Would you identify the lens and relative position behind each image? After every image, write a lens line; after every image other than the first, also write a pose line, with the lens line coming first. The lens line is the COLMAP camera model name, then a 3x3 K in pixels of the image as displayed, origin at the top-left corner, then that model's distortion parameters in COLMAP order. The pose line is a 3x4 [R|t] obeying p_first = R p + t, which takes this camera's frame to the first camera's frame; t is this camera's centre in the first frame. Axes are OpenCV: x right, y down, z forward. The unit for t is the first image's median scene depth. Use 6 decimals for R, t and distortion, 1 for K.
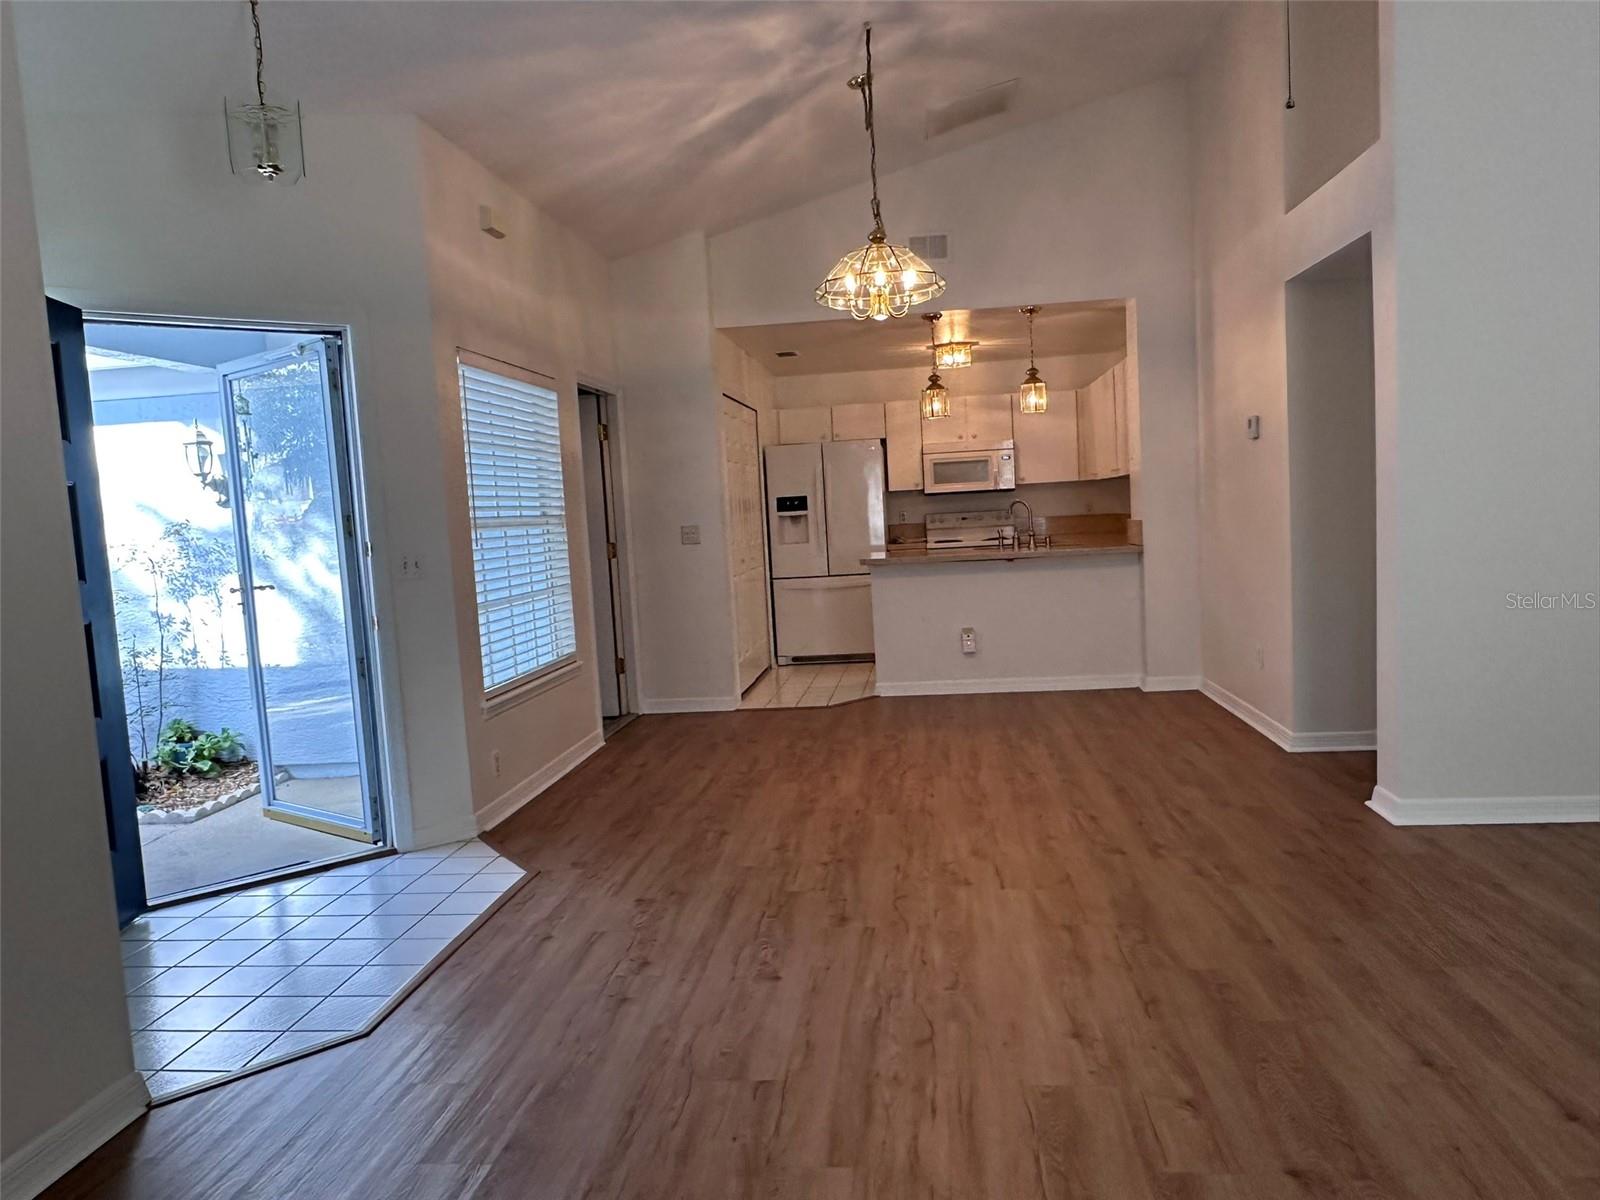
lens RADIAL K [[1111.8, 0, 801.2], [0, 1111.8, 611.7], [0, 0, 1]] dist [-0.006248, 0.002445]
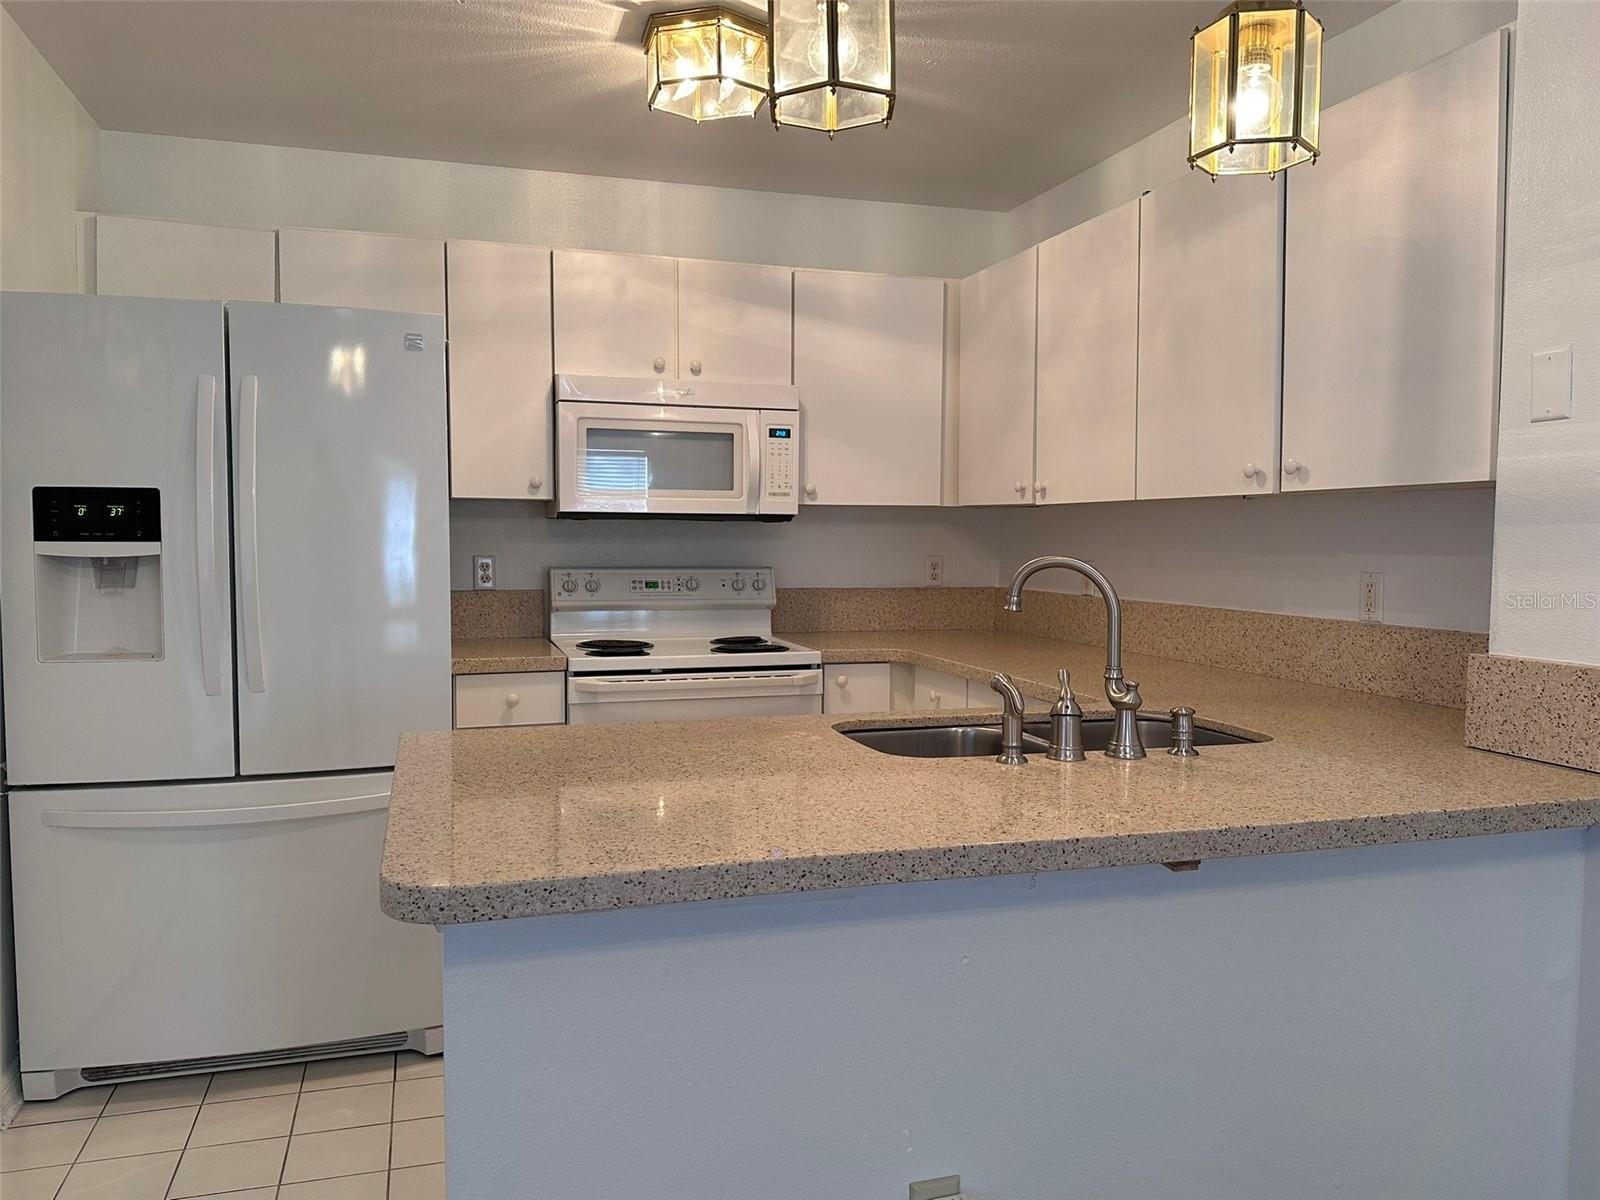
lens RADIAL K [[1191.3, 0, 800.0], [0, 1191.3, 600.0], [0, 0, 1]] dist [0.116082, -0.167511]
pose [[0.913806, 0.037379, 0.404428, 0.061884], [-0.019125, 0.998612, -0.049084, -0.137480], [-0.405701, 0.037119, 0.913252, 1.401498]]
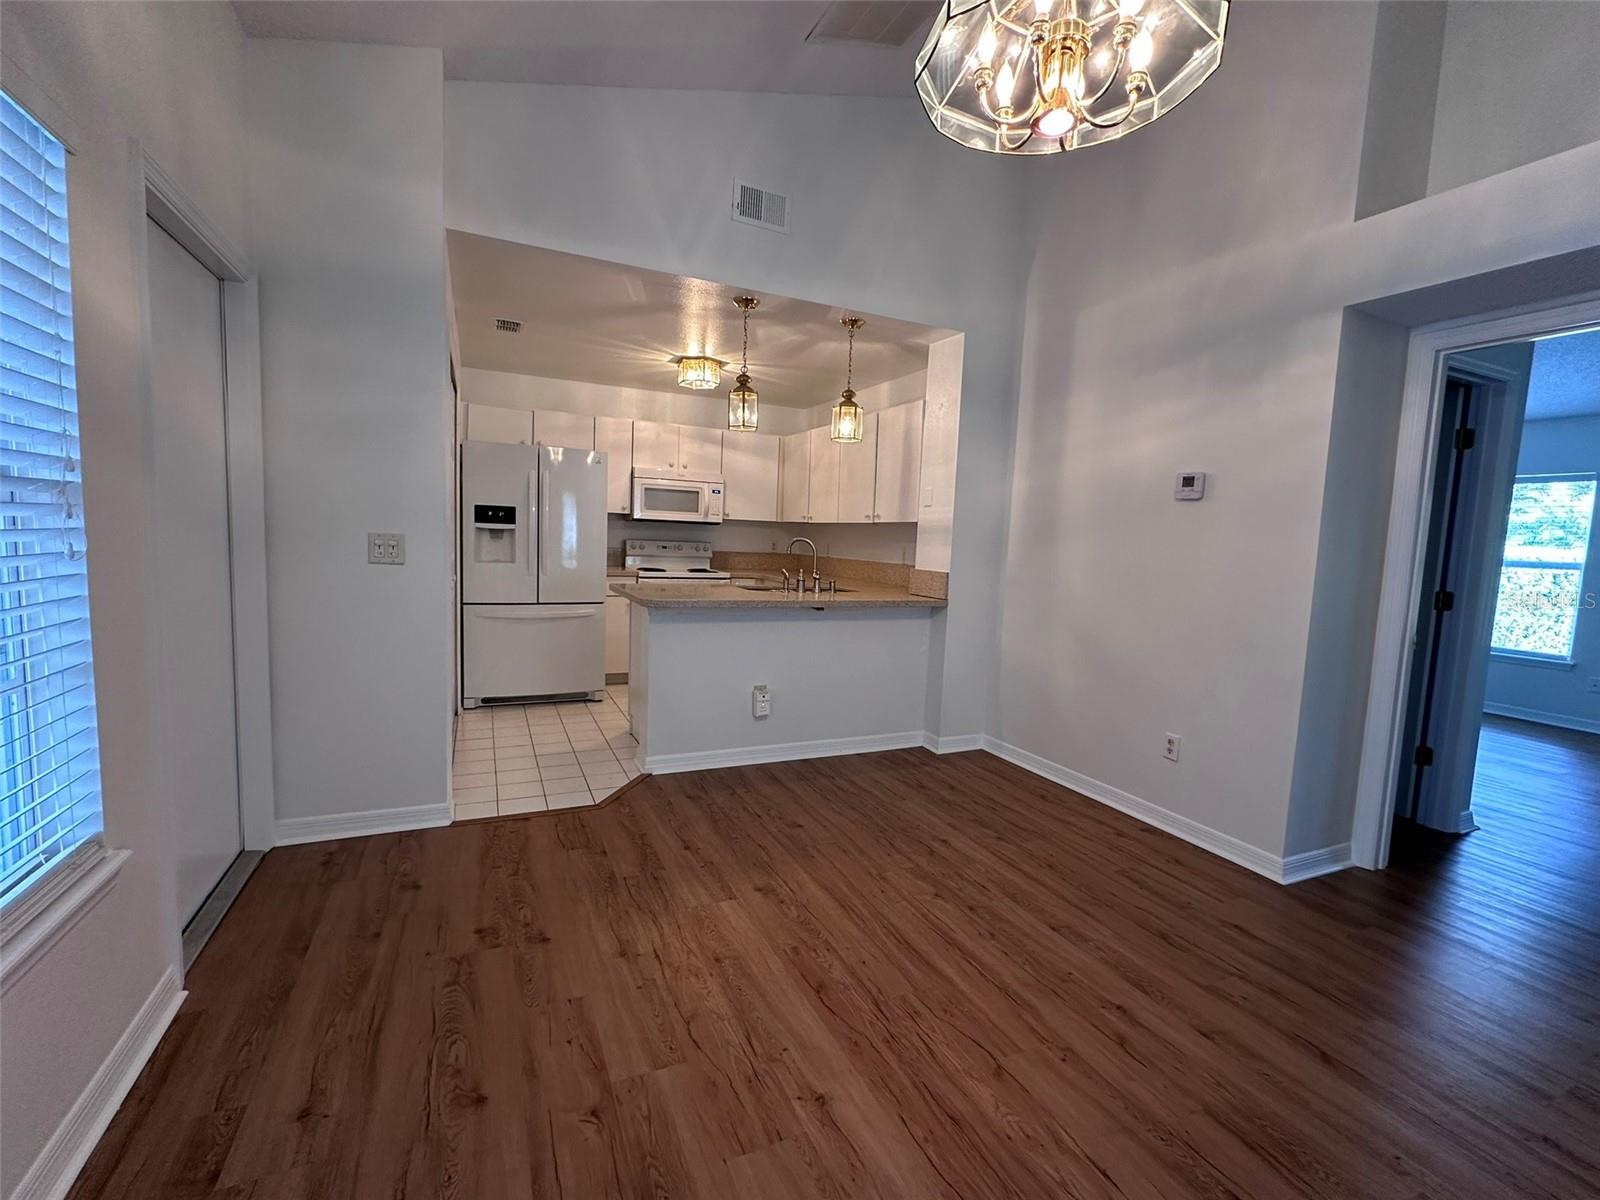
lens RADIAL K [[697.4, 0, 799.3], [0, 697.4, 600.5], [0, 0, 1]] dist [-0.000016, -0.000064]
pose [[0.850407, 0.042903, 0.524374, -0.179456], [-0.042040, 0.999024, -0.013560, -0.076028], [-0.524444, -0.010513, 0.851380, 0.935729]]
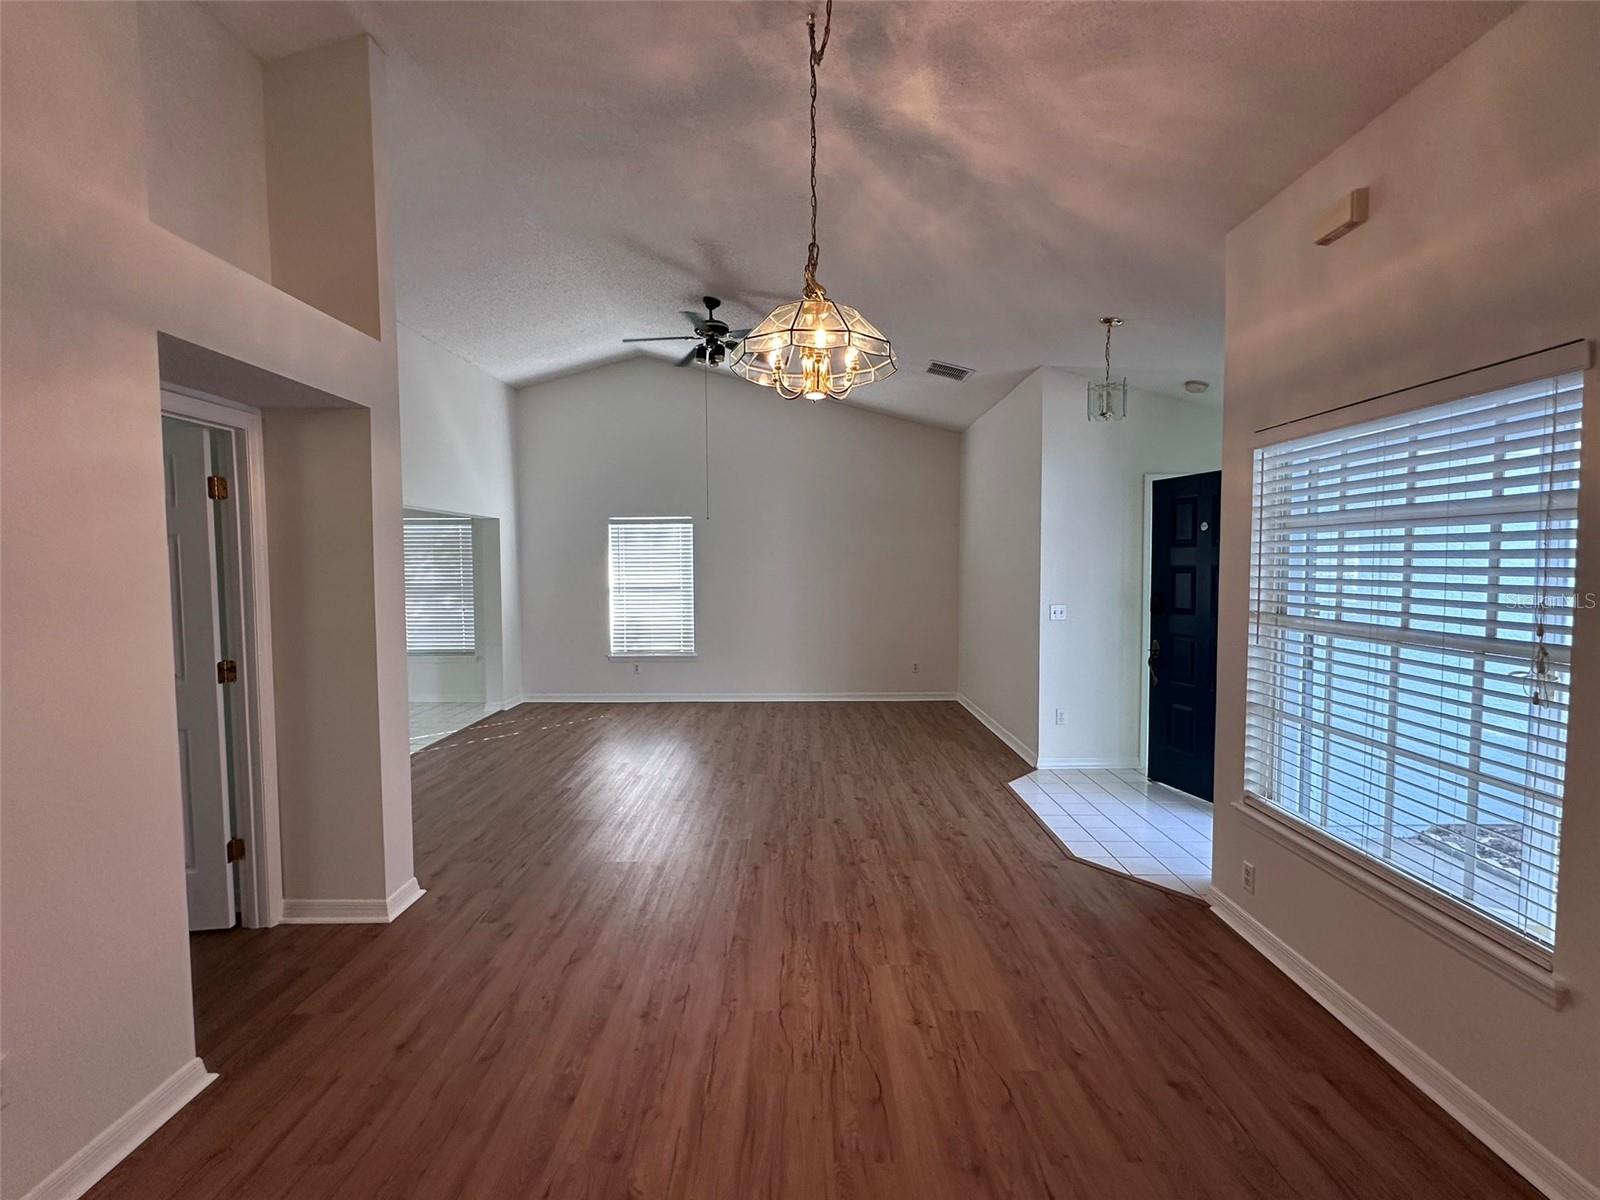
lens RADIAL K [[720.0, 0, 800.0], [0, 720.0, 600.0], [0, 0, 1]] dist [-0.001664, 0.000349]
pose [[-0.991802, 0.068136, -0.108107, 0.167998], [0.051470, 0.987333, 0.150084, -0.230960], [0.116964, 0.143289, -0.982745, 1.743562]]
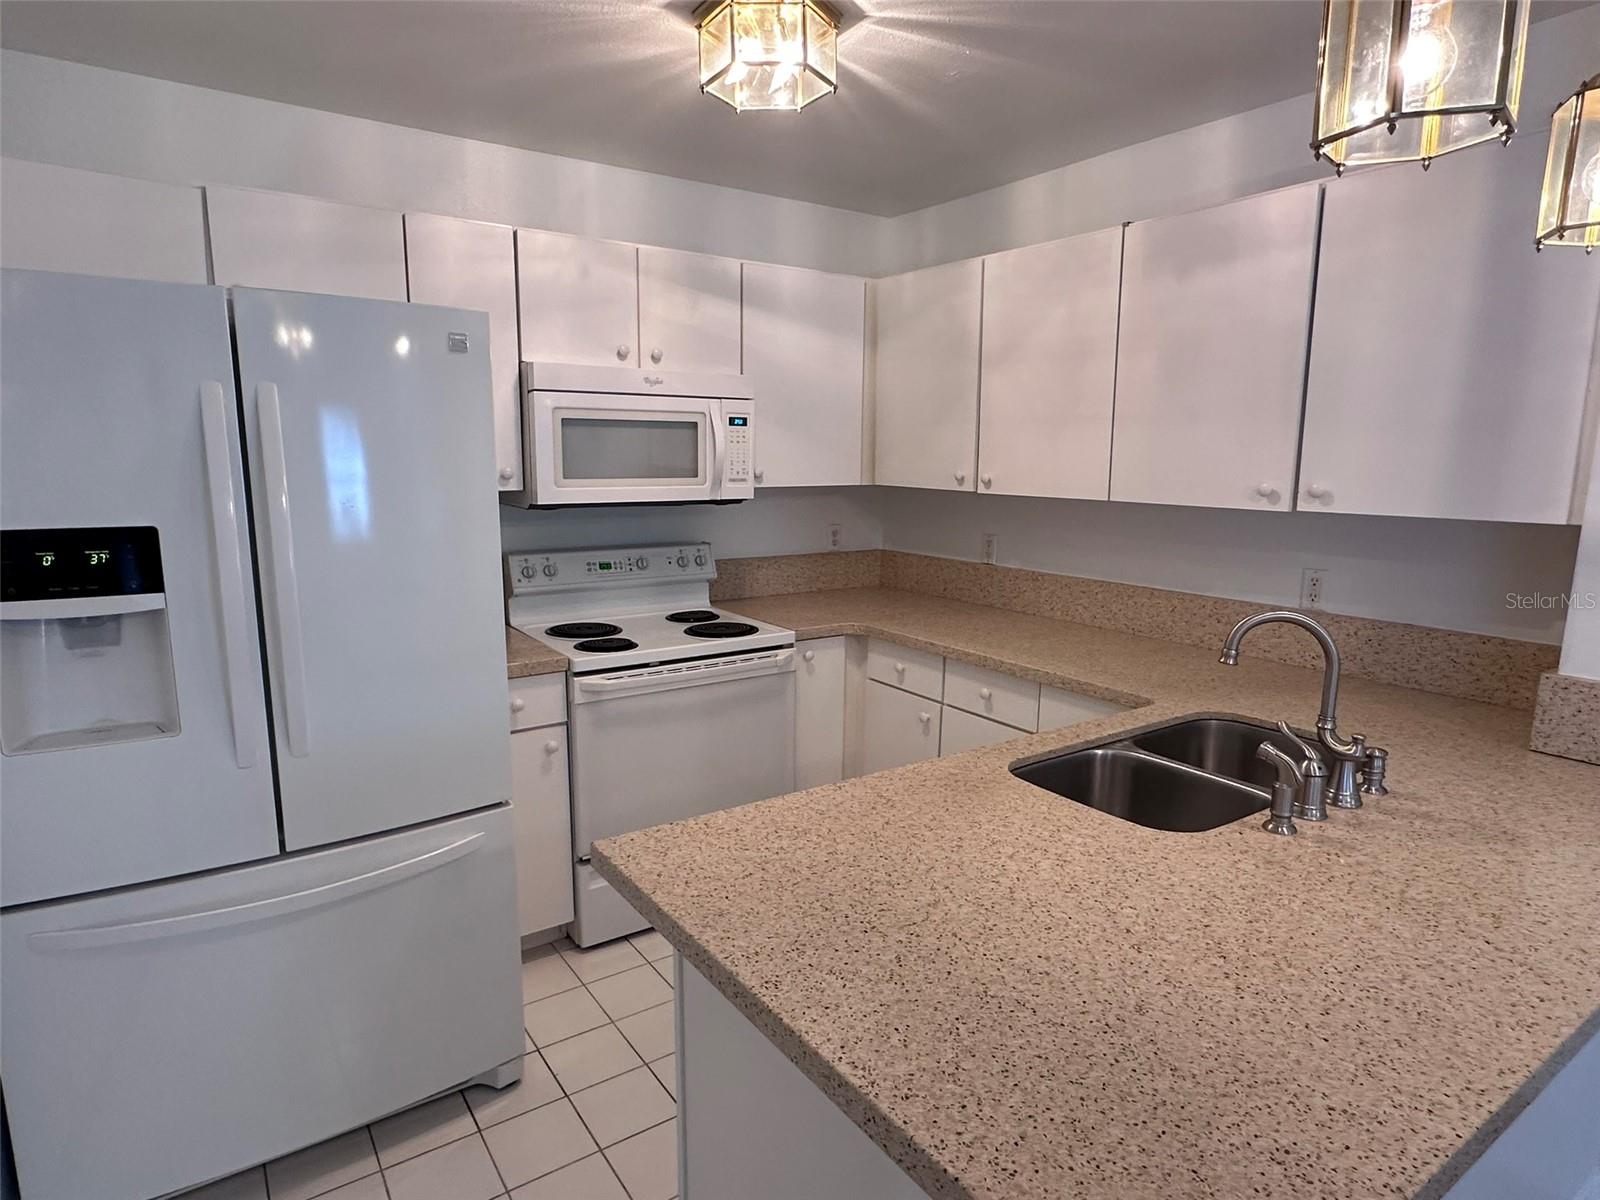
lens RADIAL K [[912.0, 0, 796.6], [0, 912.0, 605.8], [0, 0, 1]] dist [-0.002346, 0.003479]
pose [[0.751146, -0.050253, 0.658220, -0.040271], [0.010214, 0.997864, 0.064527, -0.208832], [-0.660057, -0.041746, 0.750055, 1.651427]]
